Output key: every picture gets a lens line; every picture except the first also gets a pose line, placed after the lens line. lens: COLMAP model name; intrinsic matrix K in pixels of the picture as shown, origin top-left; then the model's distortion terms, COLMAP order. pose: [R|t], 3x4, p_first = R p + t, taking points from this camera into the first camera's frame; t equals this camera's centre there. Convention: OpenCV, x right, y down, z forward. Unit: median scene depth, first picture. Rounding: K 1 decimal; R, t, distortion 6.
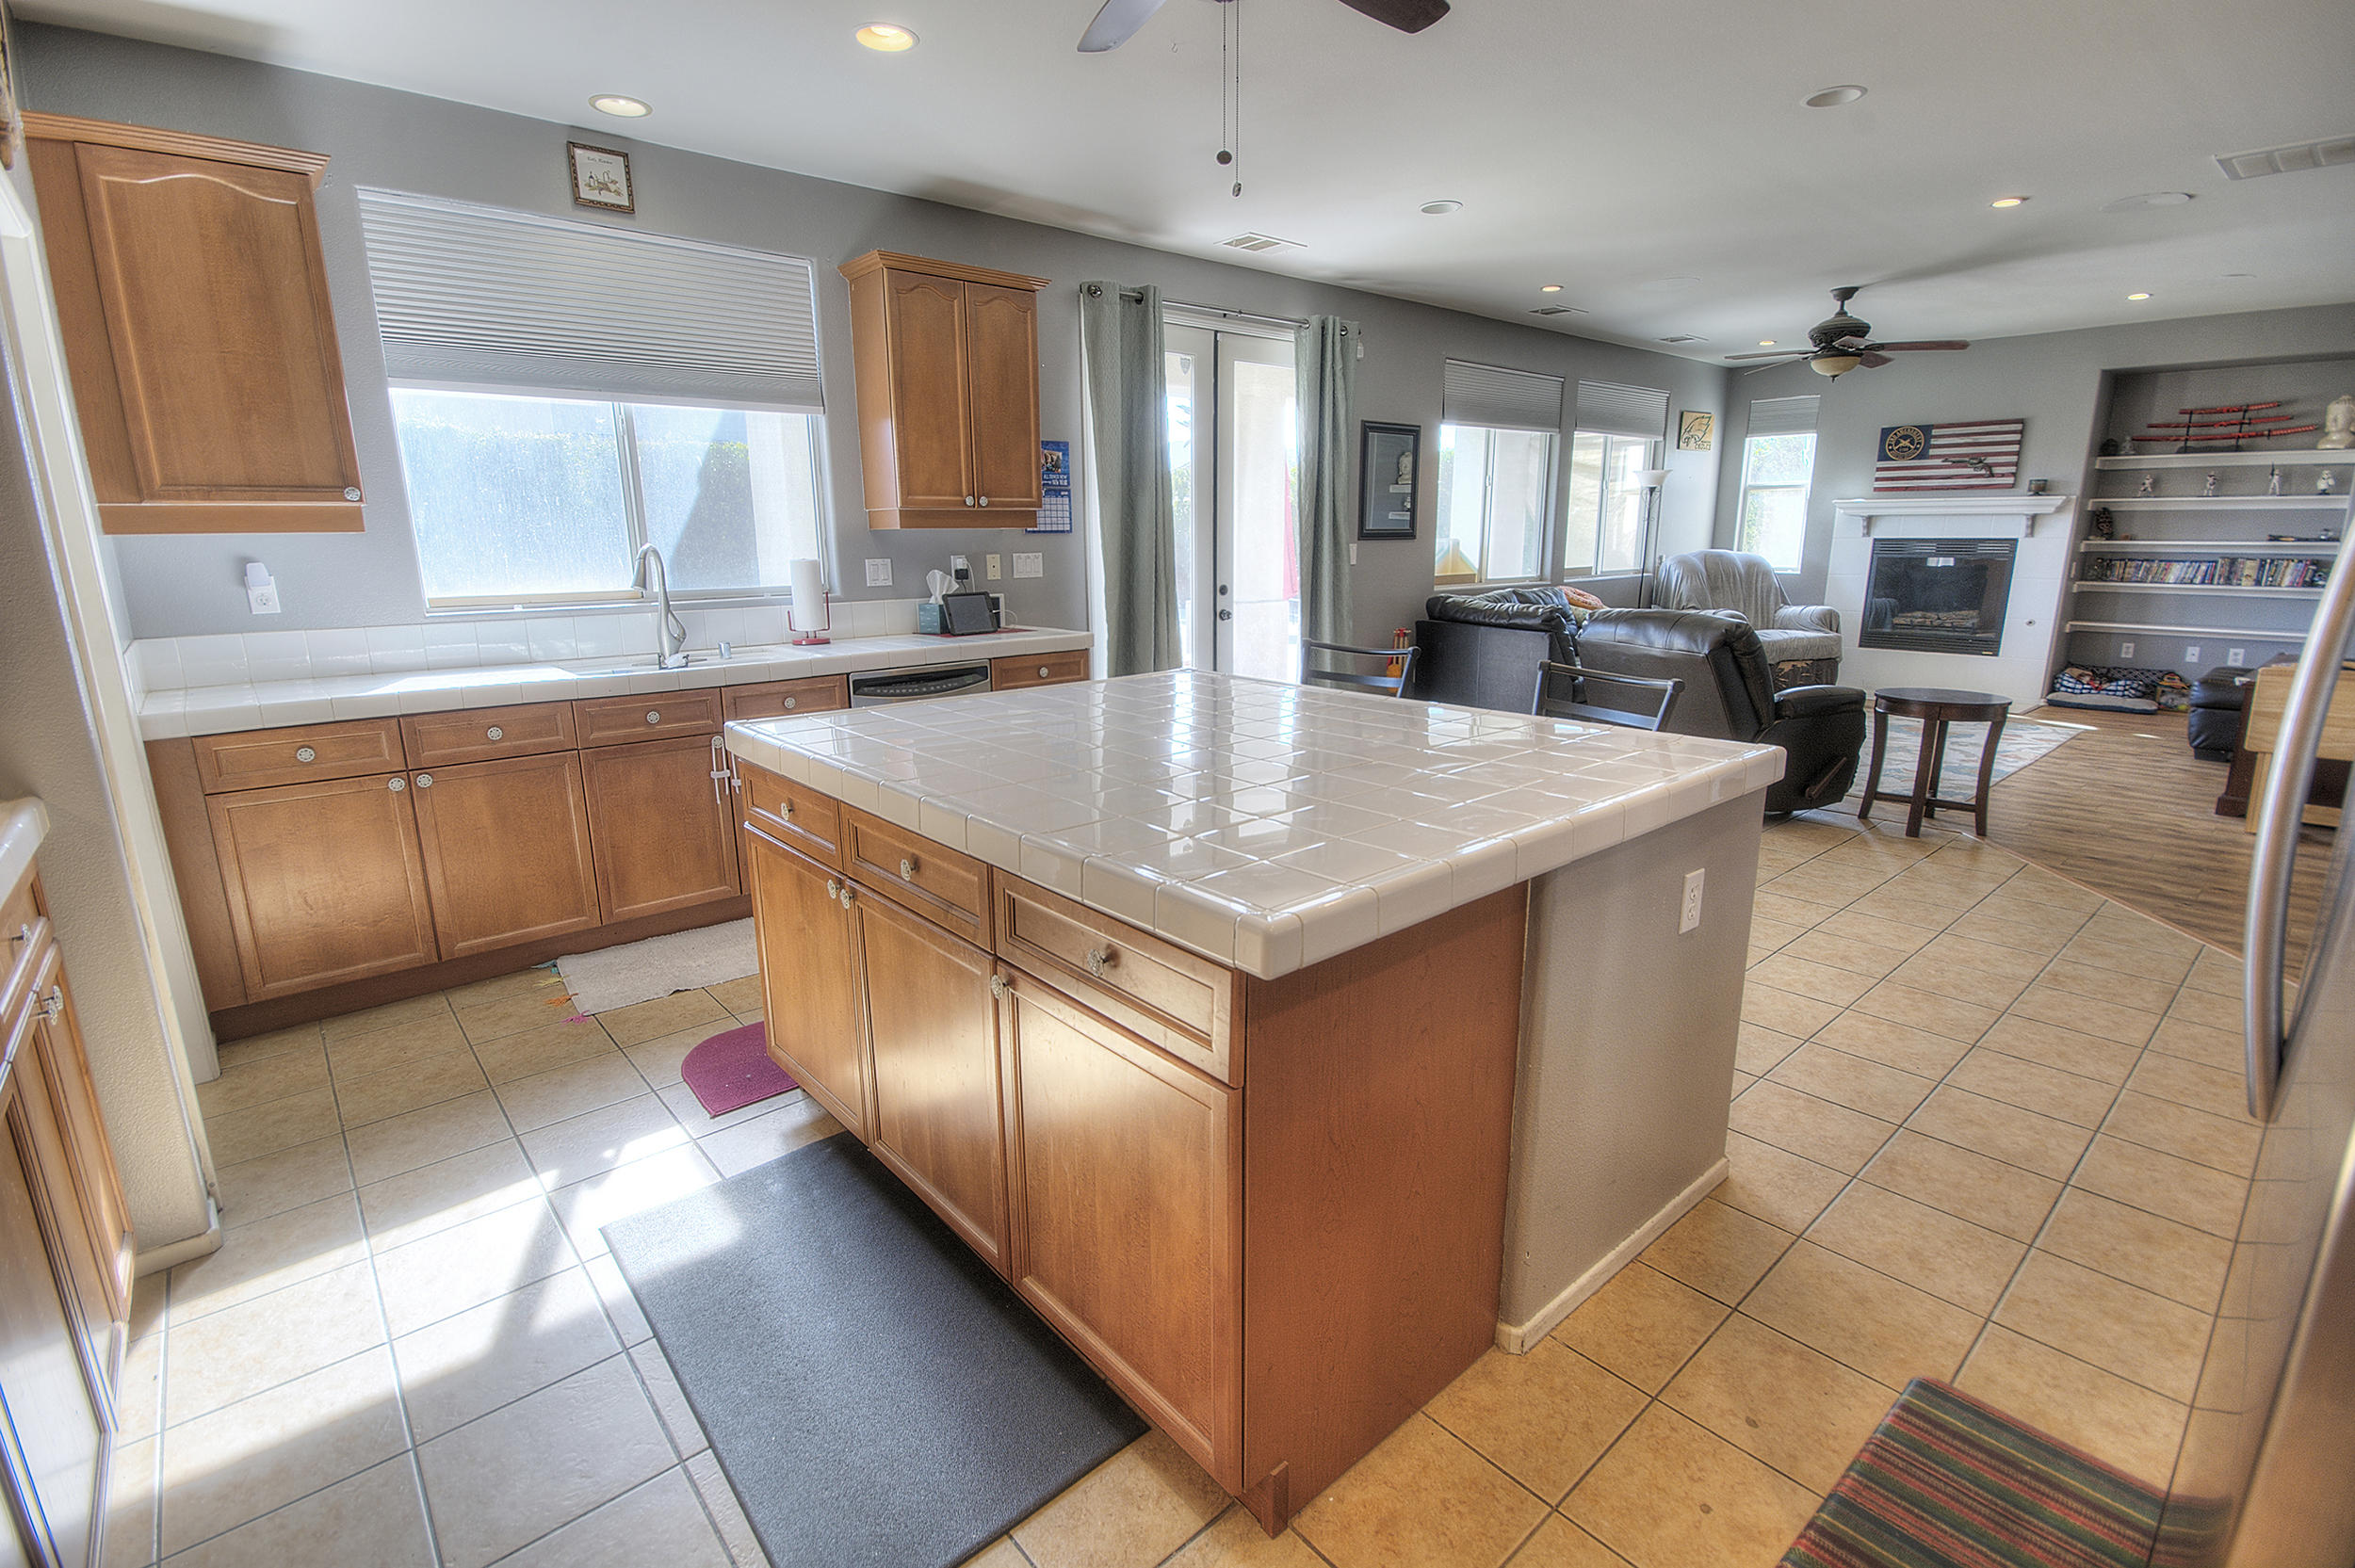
lens RADIAL K [[1045.3, 0, 1182.1], [0, 1045.3, 785.9], [0, 0, 1]] dist [0.020620, -0.019122]
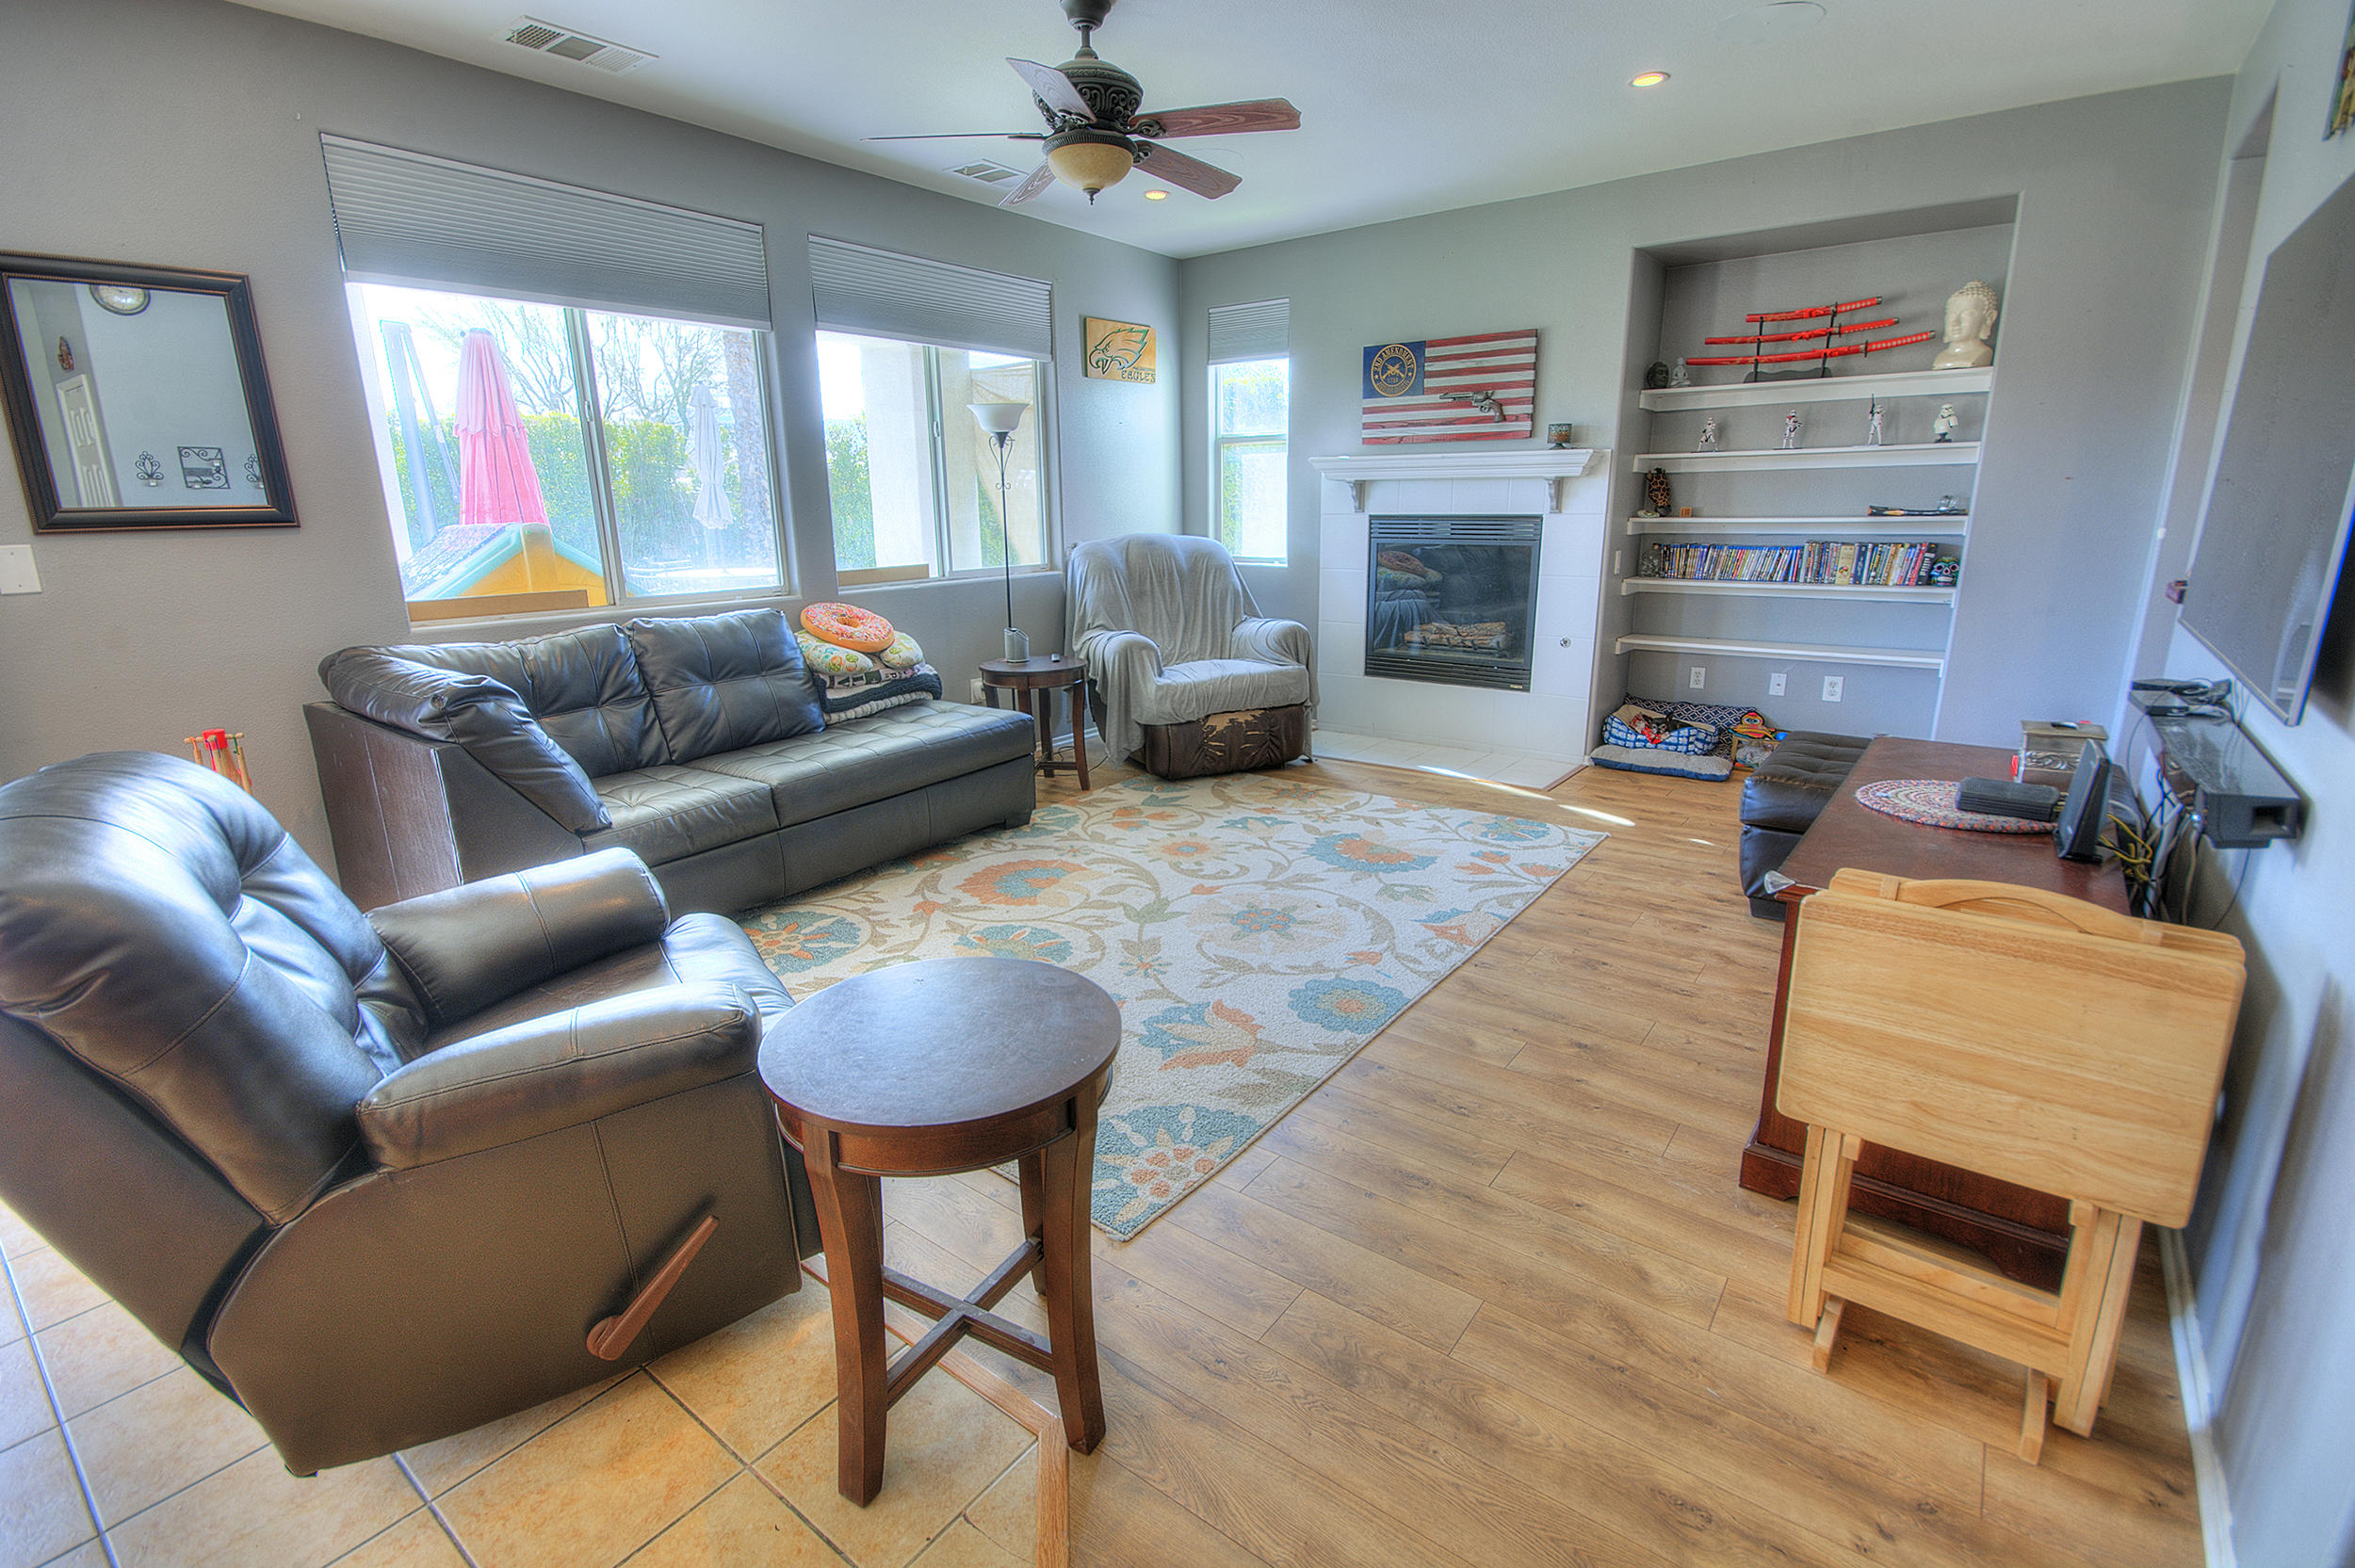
lens RADIAL K [[1055.0, 0, 1169.0], [0, 1055.0, 786.2], [0, 0, 1]] dist [-0.003682, -0.000035]
pose [[0.978696, -0.056240, 0.197461, 0.431780], [0.051370, 0.998238, 0.029705, -0.098664], [-0.198783, -0.018928, 0.979861, 0.400597]]
